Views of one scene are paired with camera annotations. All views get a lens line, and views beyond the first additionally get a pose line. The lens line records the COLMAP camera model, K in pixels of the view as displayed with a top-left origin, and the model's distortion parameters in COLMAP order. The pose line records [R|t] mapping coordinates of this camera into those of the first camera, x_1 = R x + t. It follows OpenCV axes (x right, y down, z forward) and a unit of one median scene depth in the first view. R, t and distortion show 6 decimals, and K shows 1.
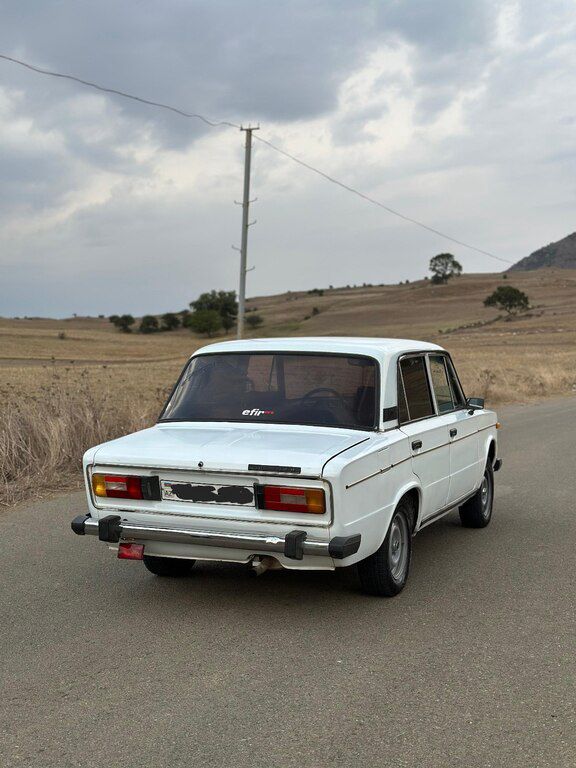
lens RADIAL K [[1069.3, 0, 288.0], [0, 1069.3, 384.0], [0, 0, 1]] dist [0.154851, -0.016074]
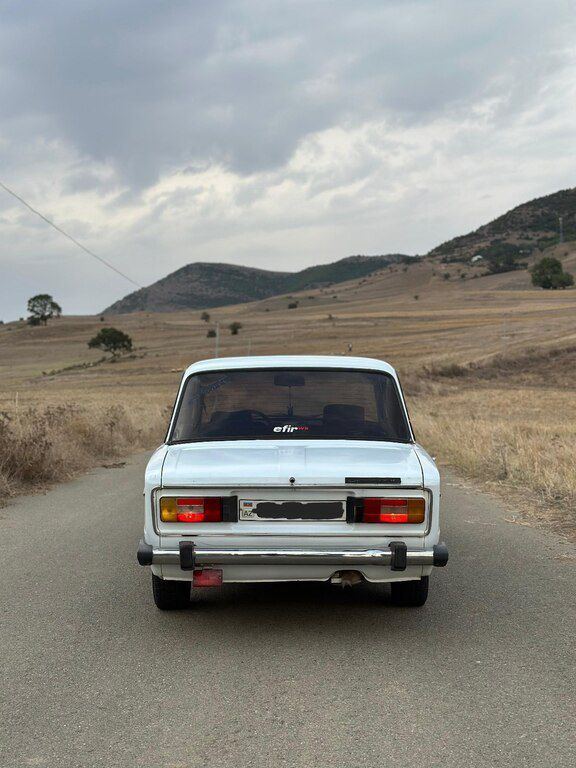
lens RADIAL K [[1069.3, 0, 288.0], [0, 1069.3, 384.0], [0, 0, 1]] dist [0.154851, -0.016074]
pose [[0.930481, -0.013432, 0.366094, -0.398740], [0.027787, 0.999036, -0.033970, 0.019347], [-0.365285, 0.041781, 0.929958, 0.094652]]
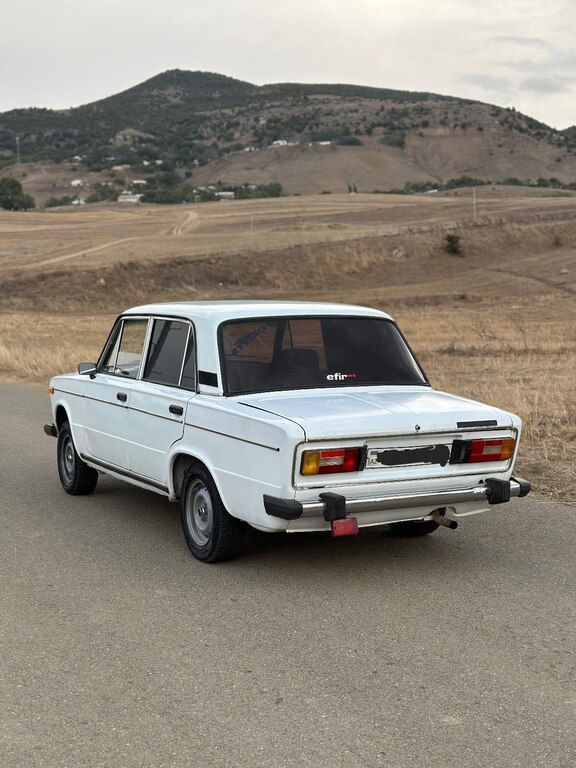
lens RADIAL K [[1069.3, 0, 288.0], [0, 1069.3, 384.0], [0, 0, 1]] dist [0.154851, -0.016074]
pose [[0.649257, -0.067276, 0.757588, -0.844291], [0.040155, 0.997723, 0.054187, -0.023360], [-0.759508, -0.004761, 0.650480, 0.398457]]
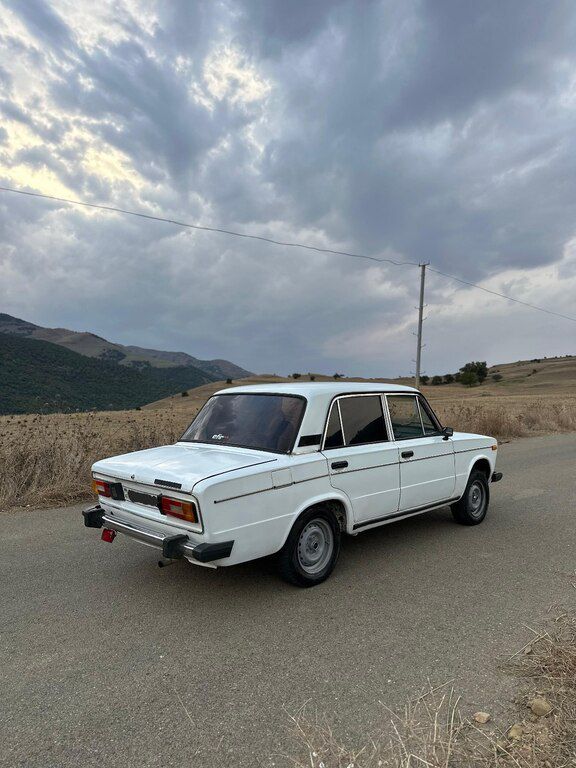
lens RADIAL K [[538.0, 0, 284.1], [0, 538.0, 374.4], [0, 0, 1]] dist [0.121636, -0.251693]
pose [[0.910135, -0.026496, -0.413464, 0.343604], [-0.003693, 0.997395, -0.072045, -0.004170], [0.414296, 0.067097, 0.907666, 0.412600]]
